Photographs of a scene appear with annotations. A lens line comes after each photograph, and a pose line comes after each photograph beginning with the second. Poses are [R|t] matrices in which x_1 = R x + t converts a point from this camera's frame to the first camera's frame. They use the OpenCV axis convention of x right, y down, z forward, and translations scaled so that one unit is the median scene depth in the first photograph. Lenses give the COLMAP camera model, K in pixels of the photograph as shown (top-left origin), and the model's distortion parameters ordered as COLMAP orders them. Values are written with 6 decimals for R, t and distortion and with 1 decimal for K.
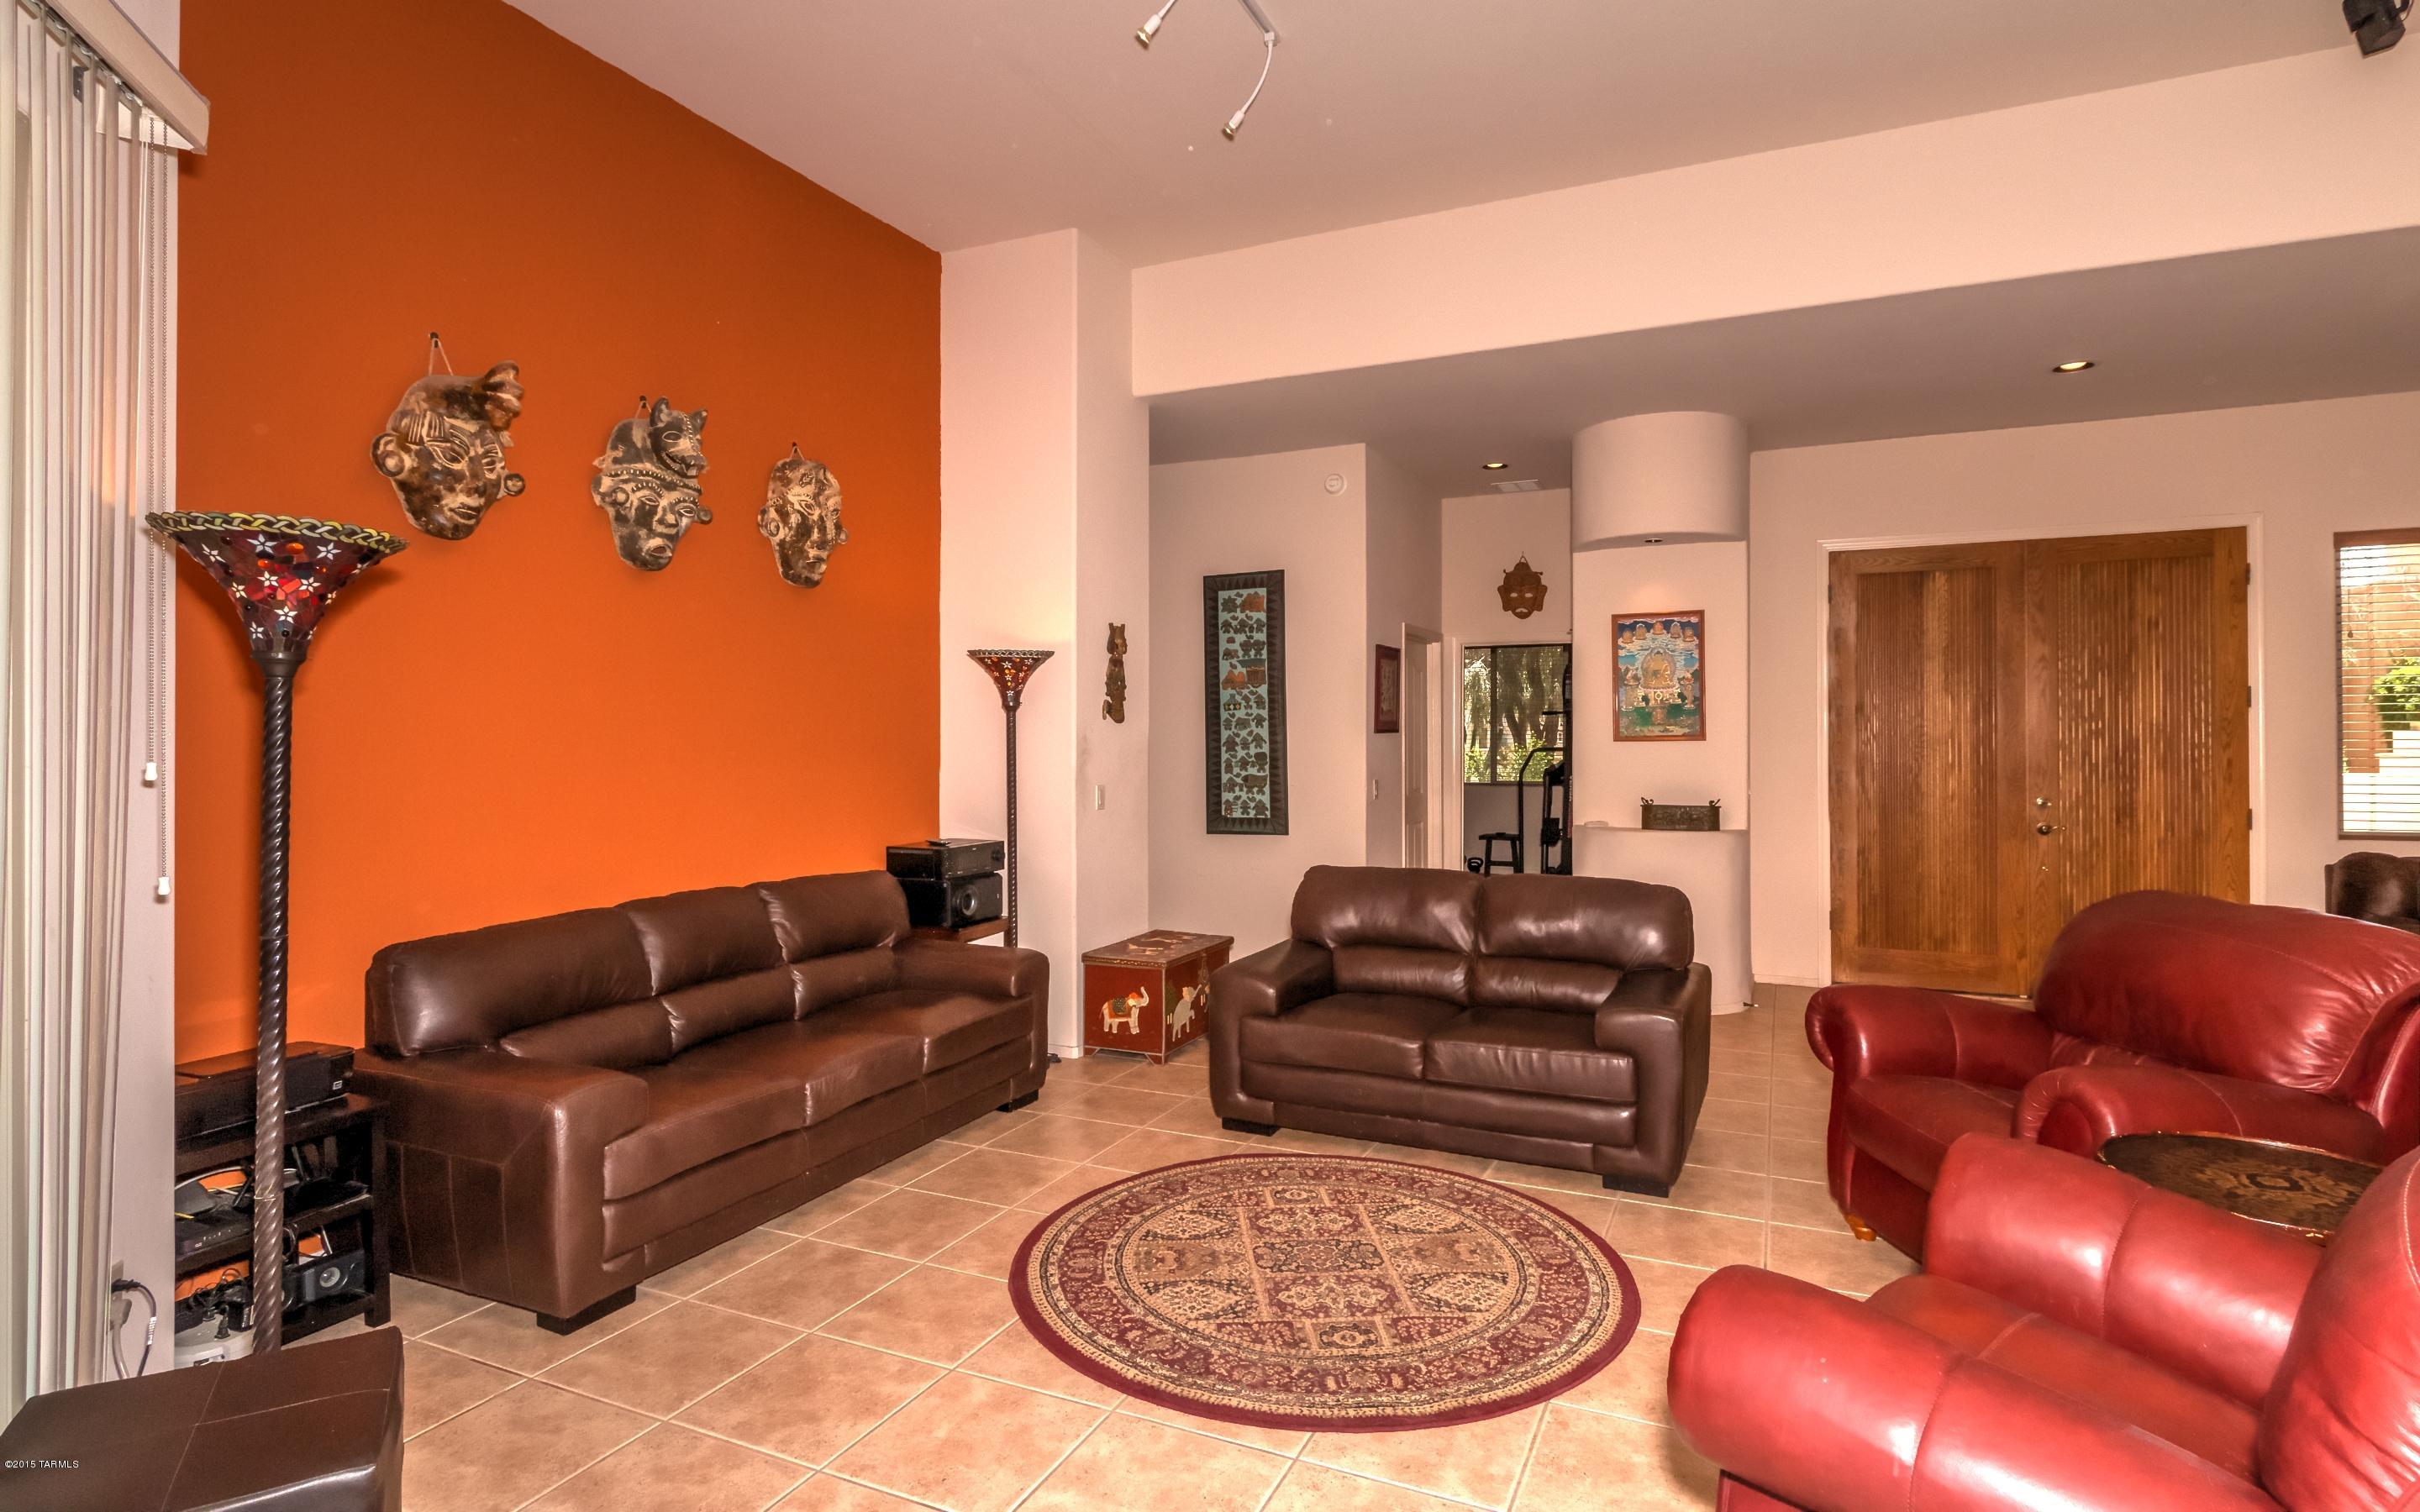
lens RADIAL K [[1221.7, 0, 1216.4], [0, 1221.7, 738.4], [0, 0, 1]] dist [0.000039, 0.000190]
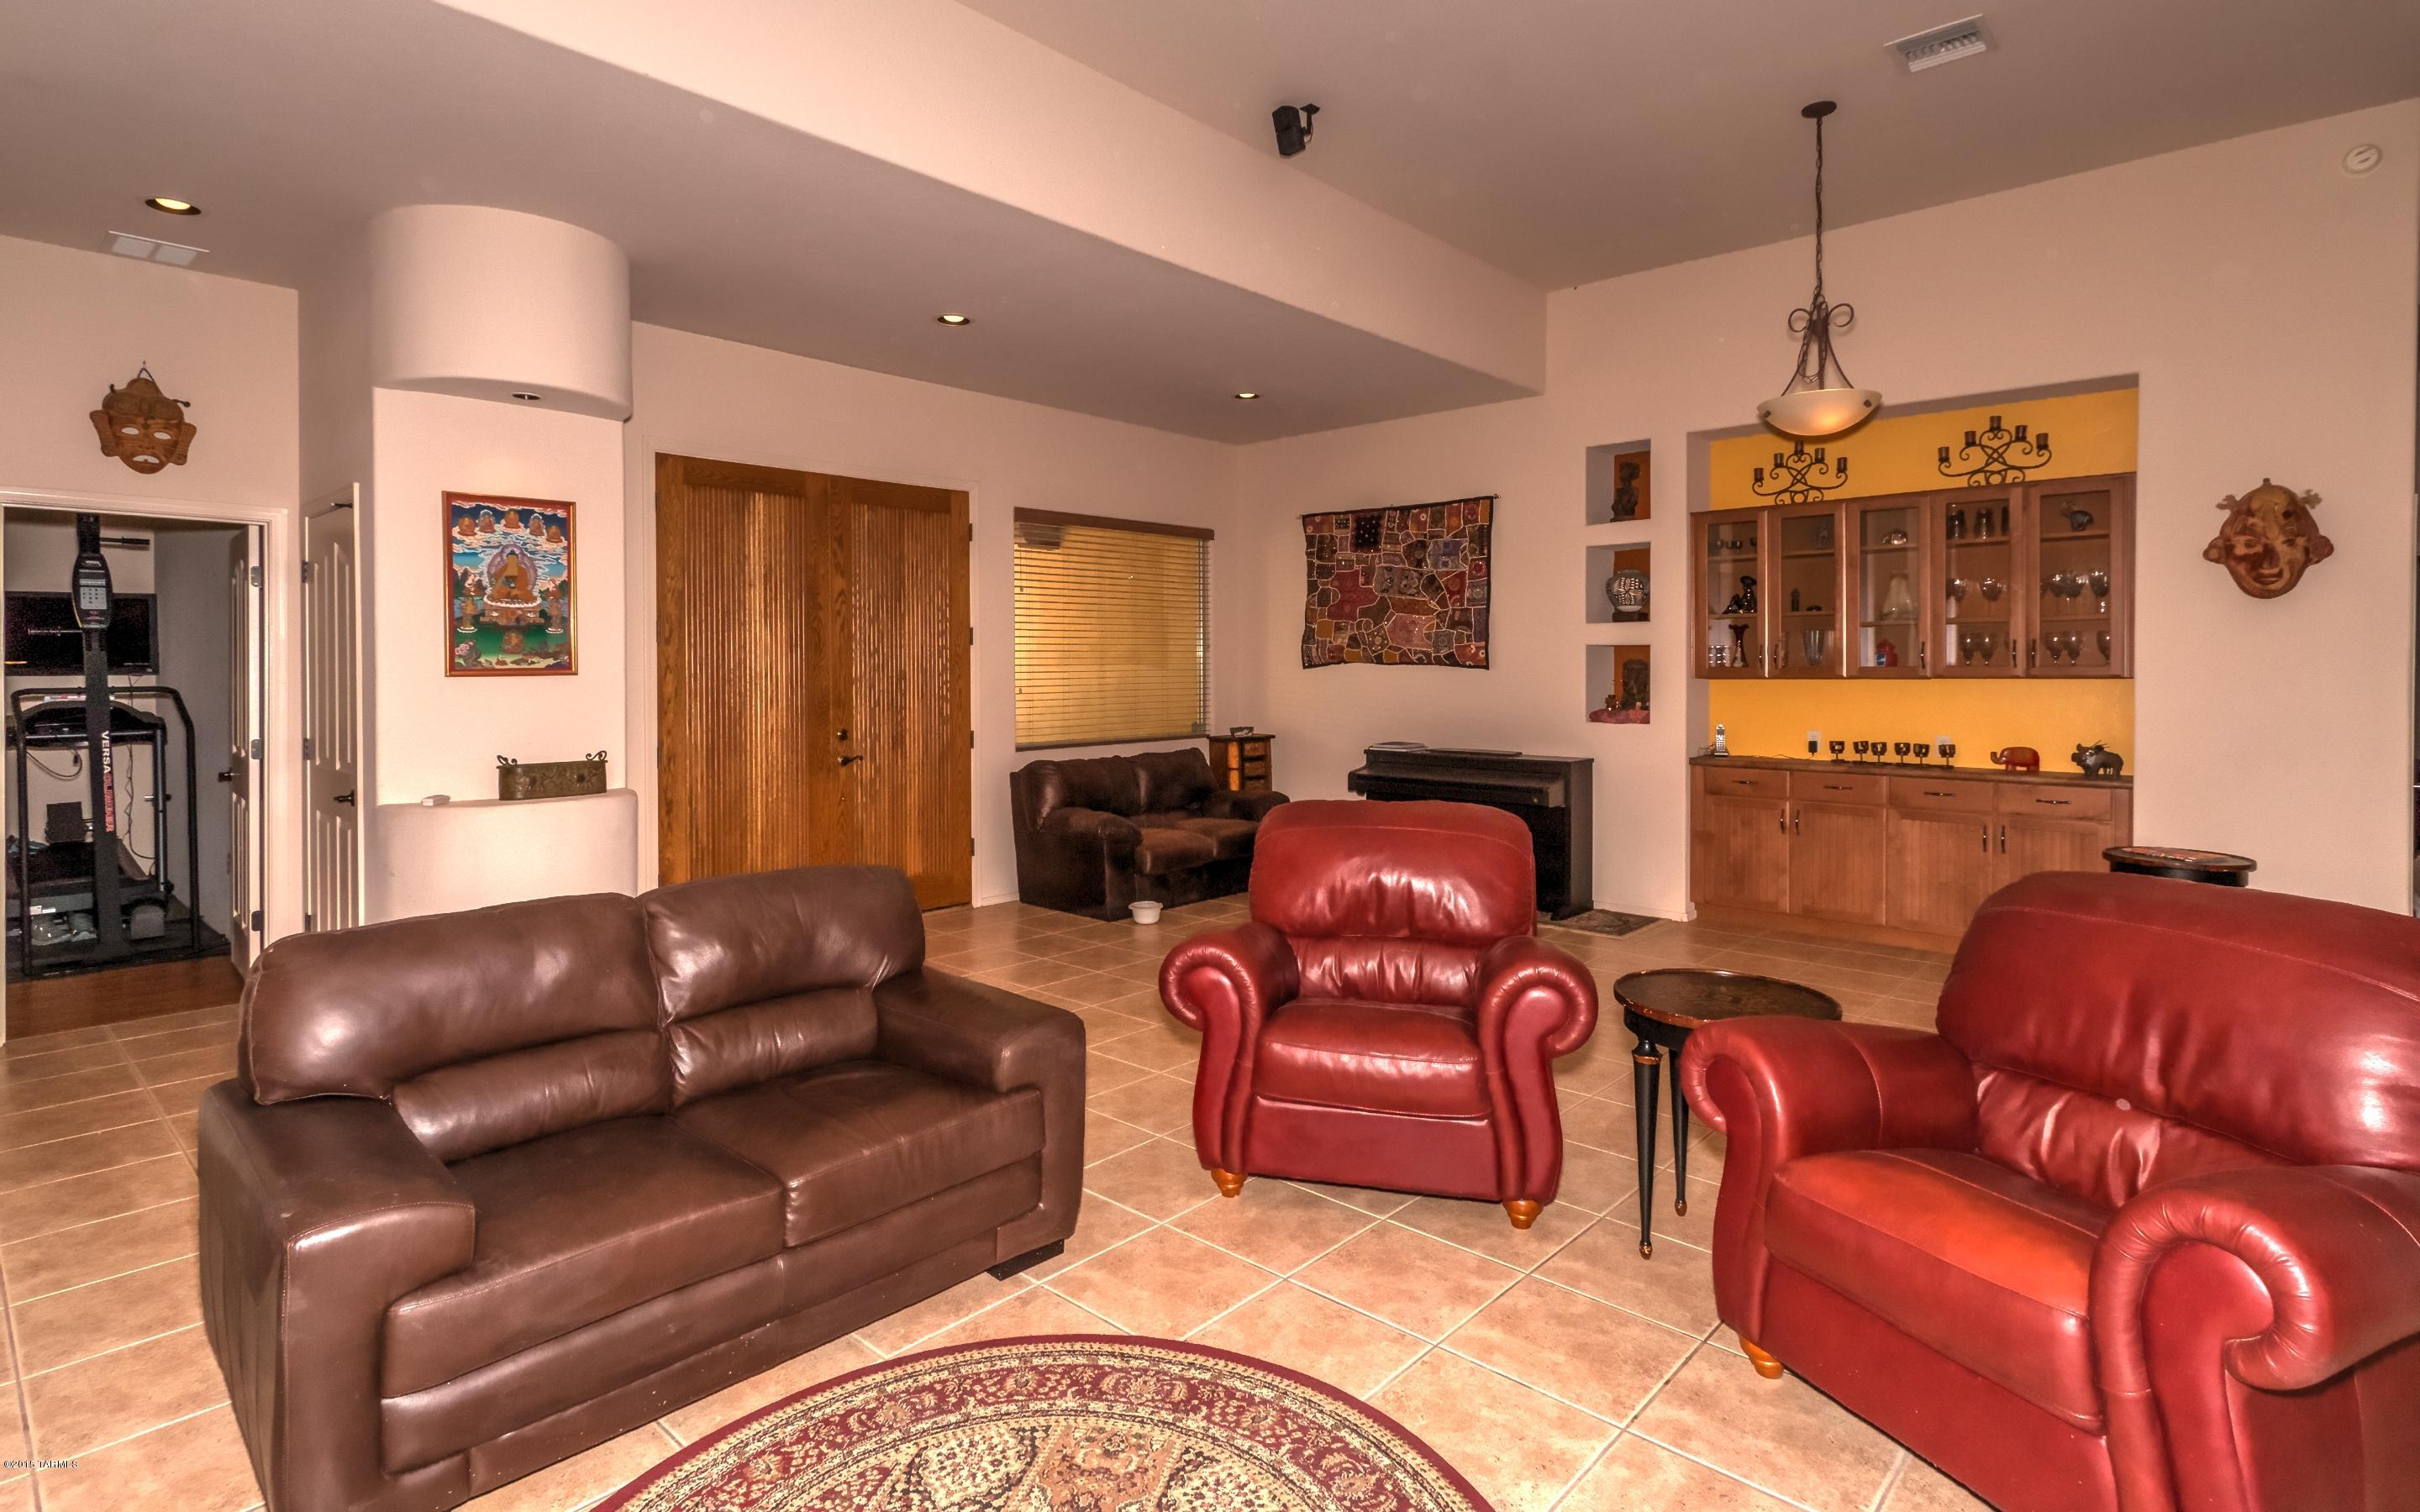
lens RADIAL K [[1221.7, 0, 1256.1], [0, 1221.7, 681.9], [0, 0, 1]] dist [0.000039, 0.000190]
pose [[0.296730, -0.009392, 0.954915, -0.199042], [0.002160, 0.999956, 0.009164, 0.000084], [-0.954959, -0.000656, 0.296737, 0.374114]]
